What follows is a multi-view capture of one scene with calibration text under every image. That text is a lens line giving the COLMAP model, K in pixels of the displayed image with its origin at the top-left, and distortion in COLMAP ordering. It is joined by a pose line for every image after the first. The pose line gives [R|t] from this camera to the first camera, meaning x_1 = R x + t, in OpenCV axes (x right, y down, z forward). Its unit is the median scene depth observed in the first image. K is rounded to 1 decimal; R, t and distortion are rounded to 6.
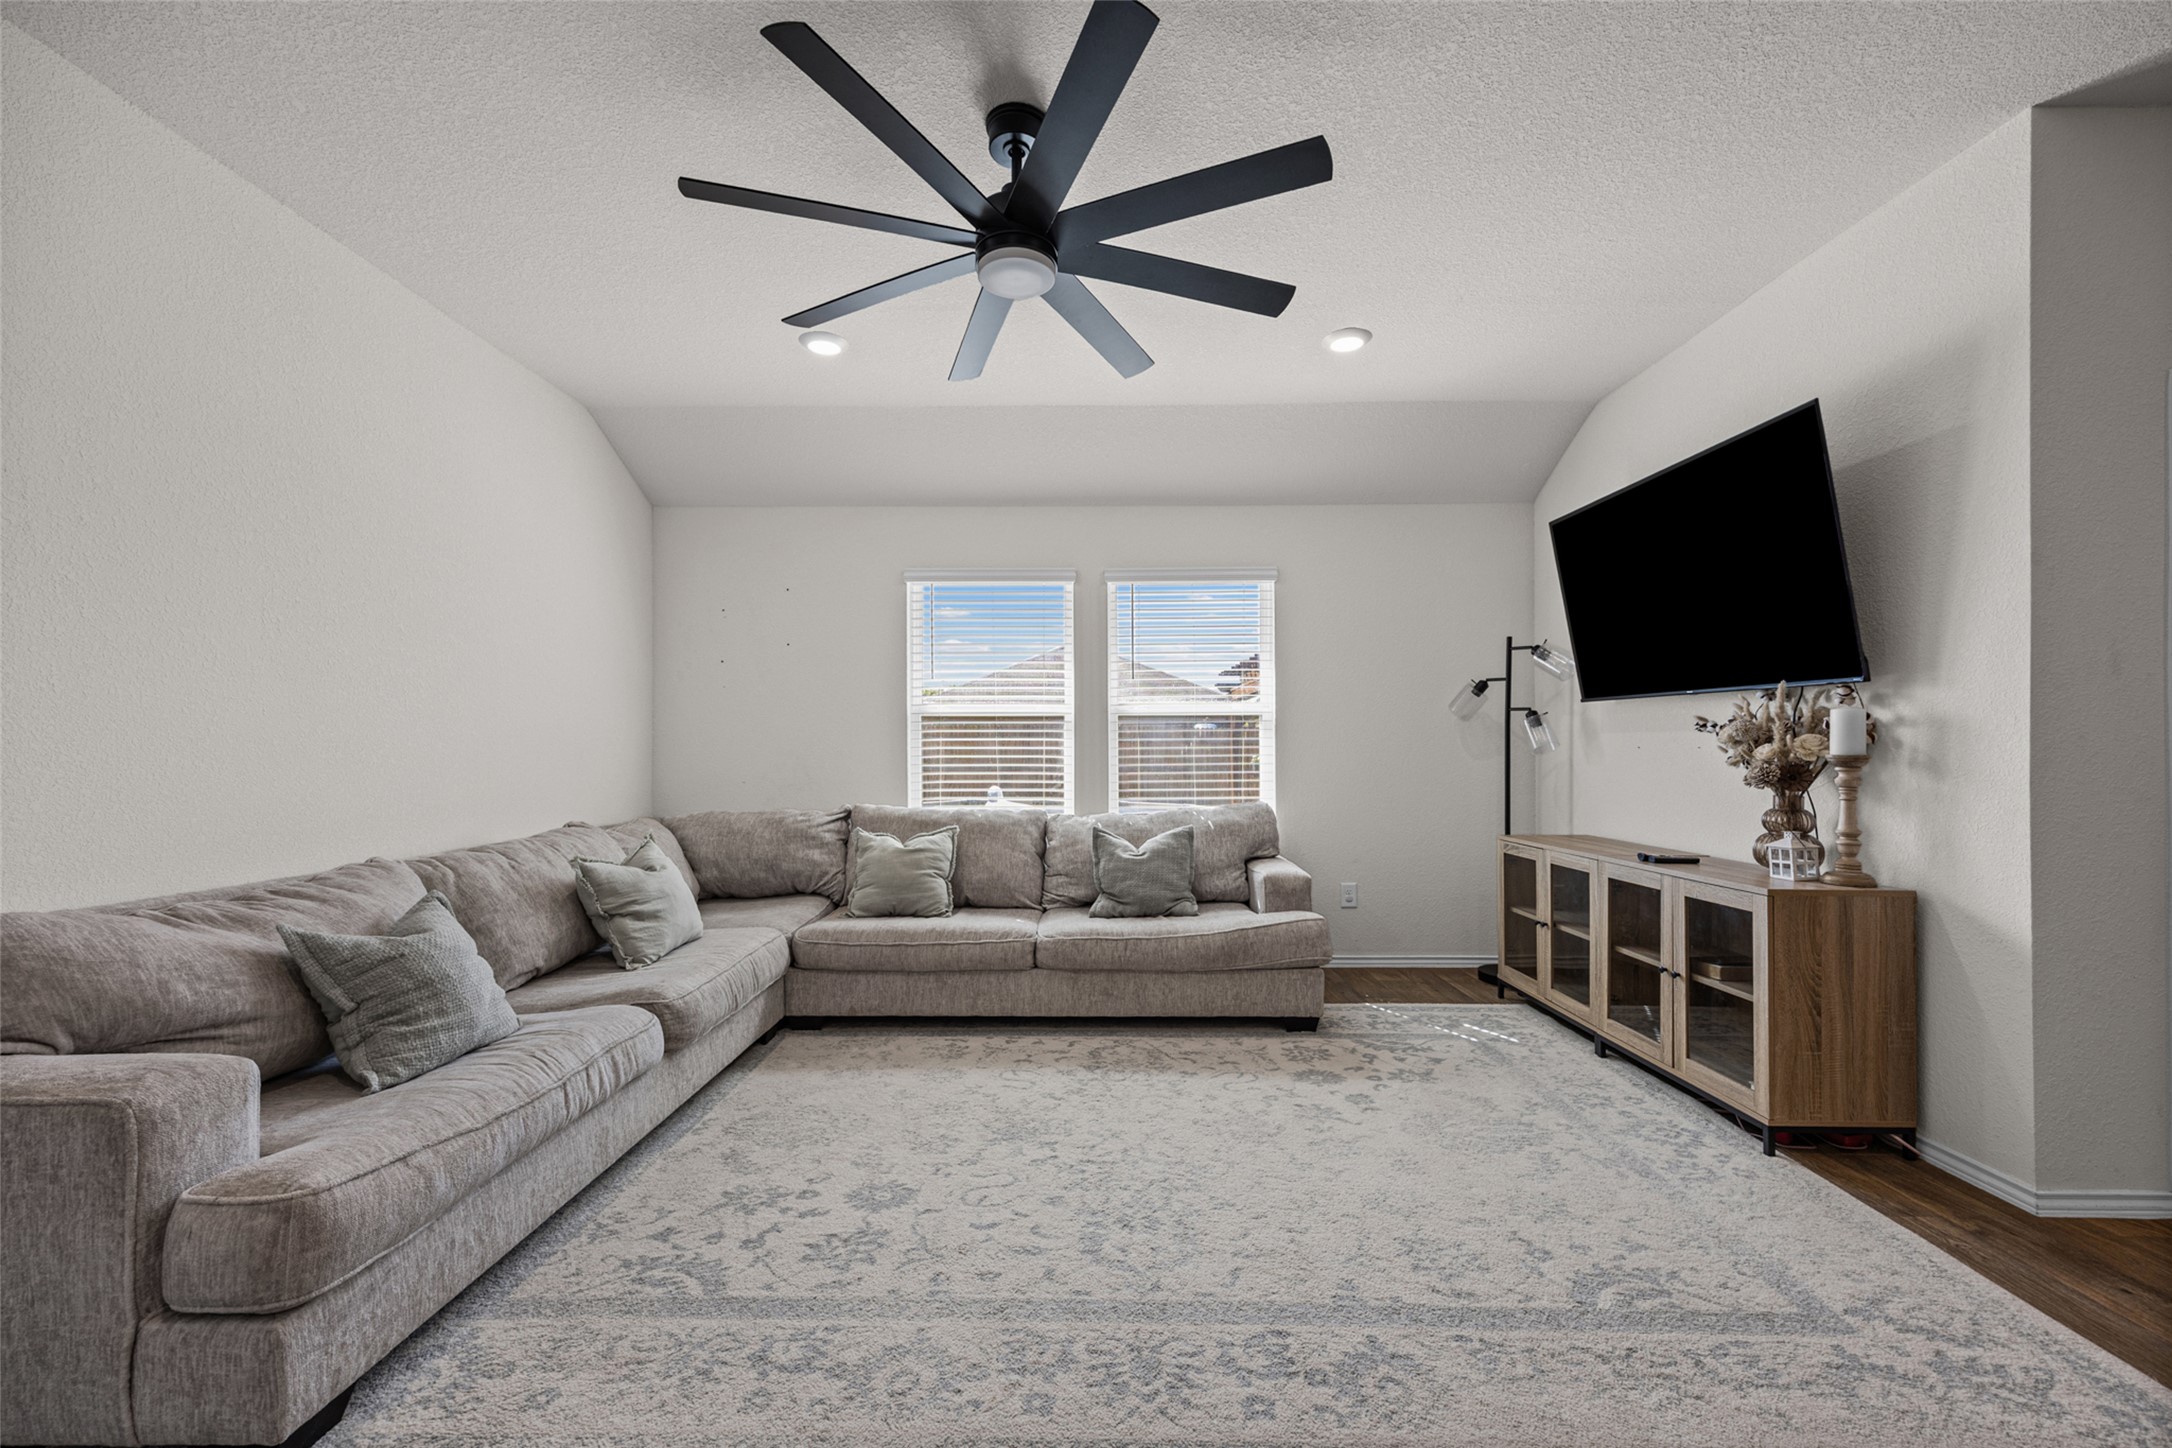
lens RADIAL K [[837.9, 0, 1085.2], [0, 837.9, 738.8], [0, 0, 1]] dist [-0.000418, 0.000042]
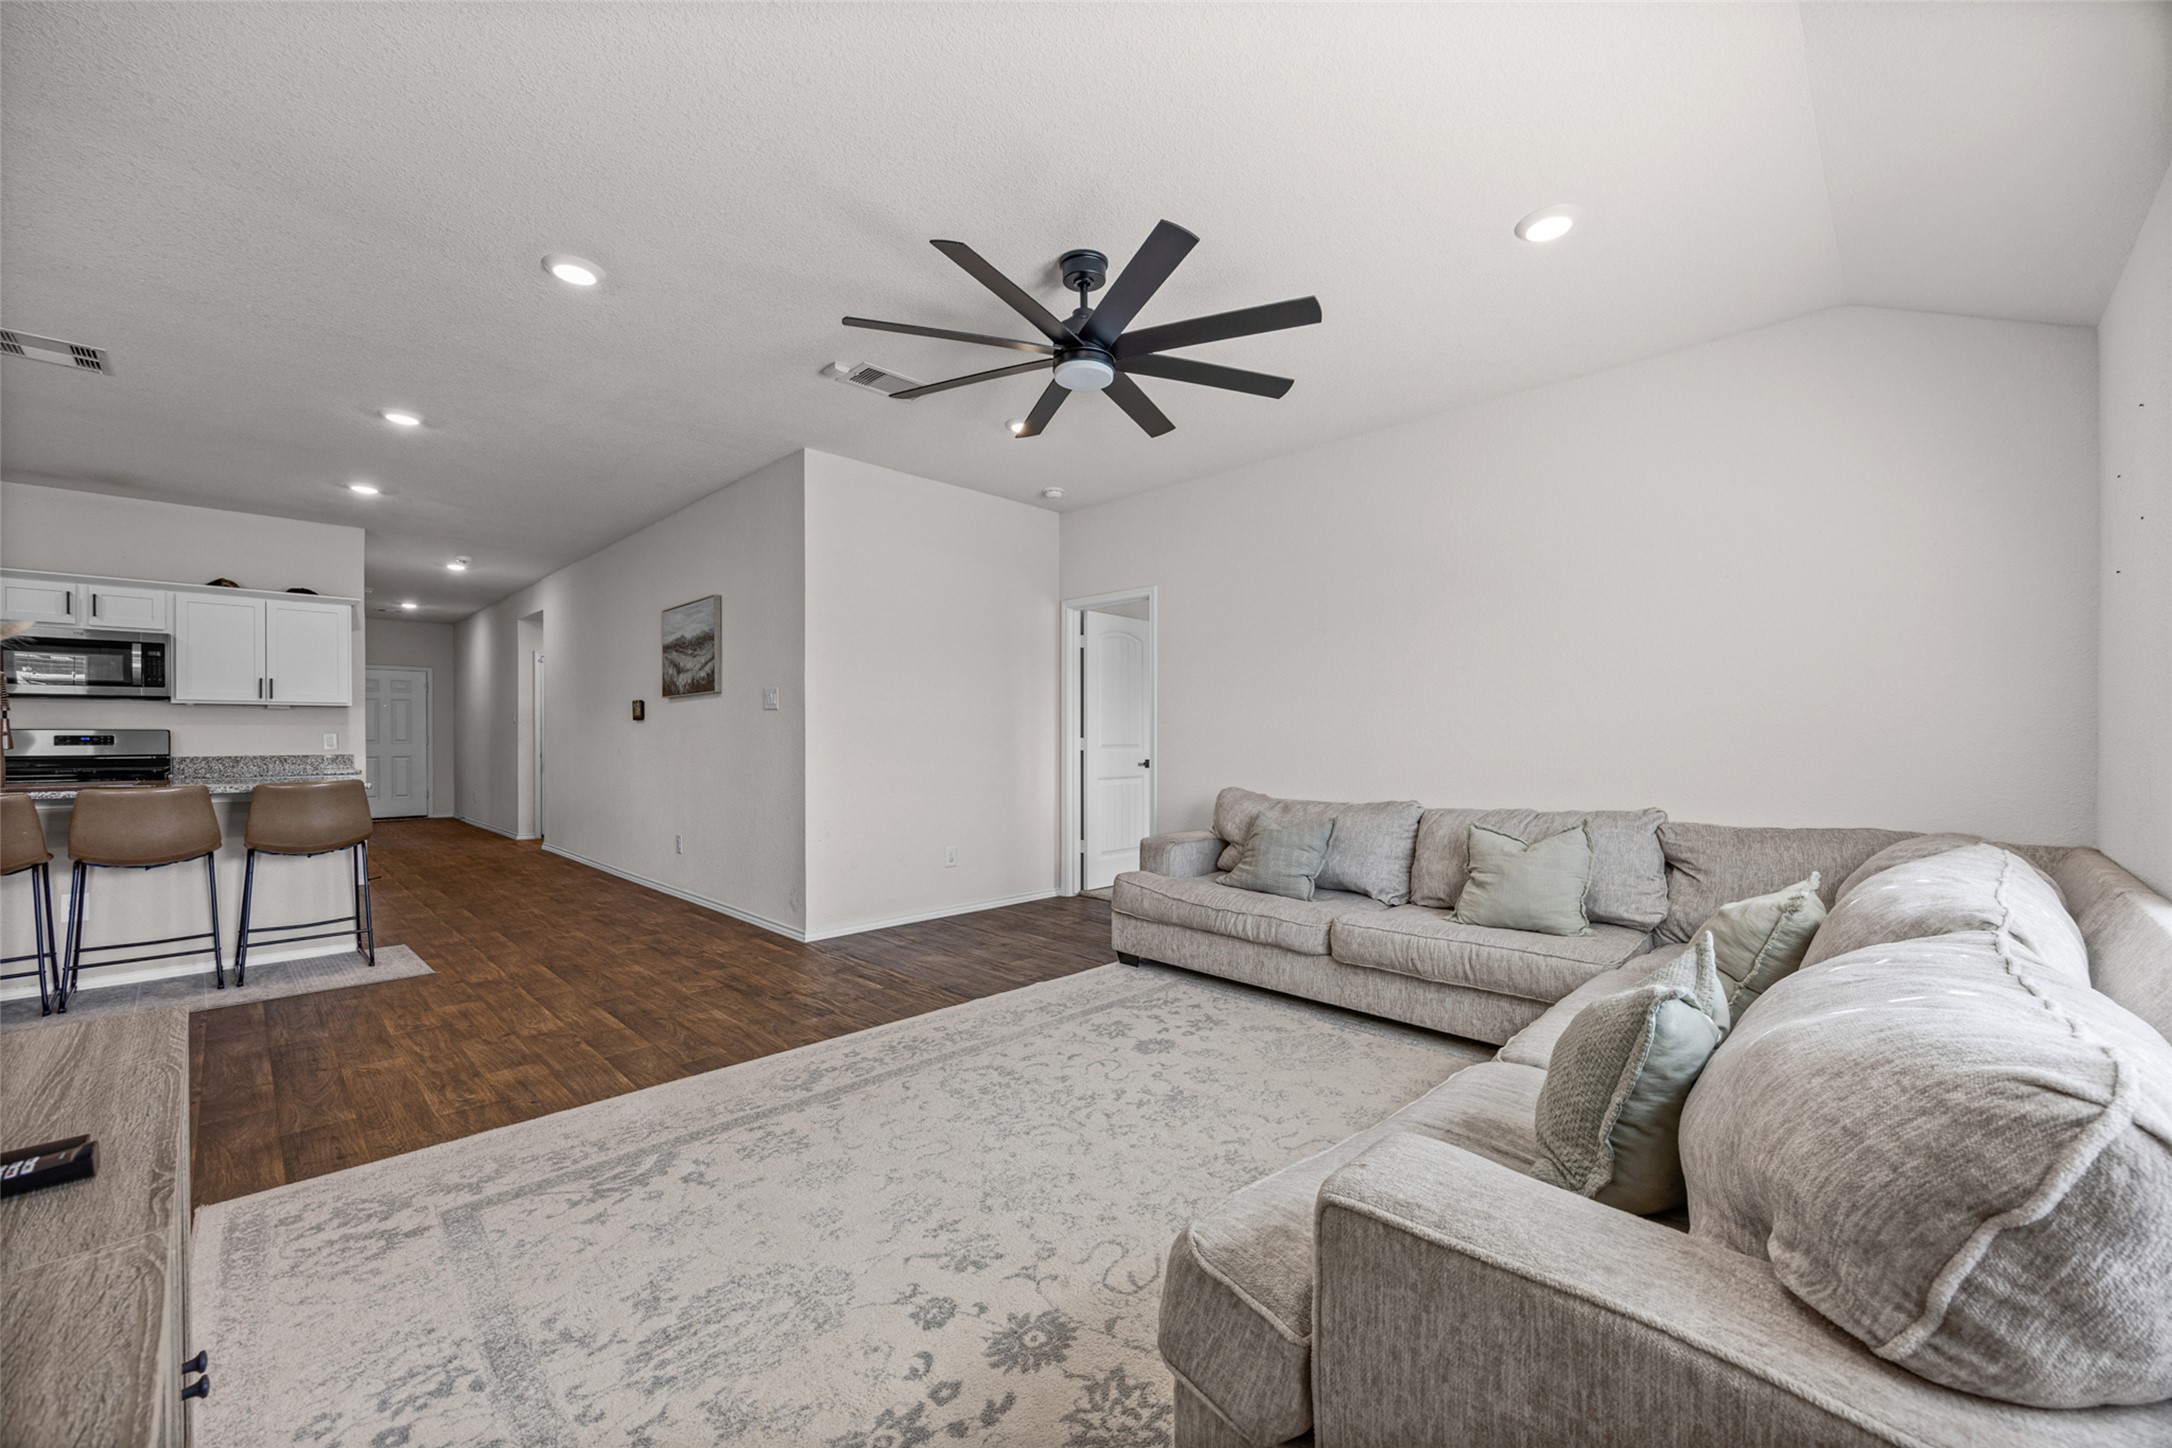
lens RADIAL K [[837.9, 0, 1082.4], [0, 837.9, 734.2], [0, 0, 1]] dist [-0.000418, 0.000042]
pose [[-0.685122, 0.004535, -0.728415, 1.040789], [0.011946, 0.999916, -0.005011, 0.025443], [0.728331, -0.012135, -0.685118, 2.246999]]
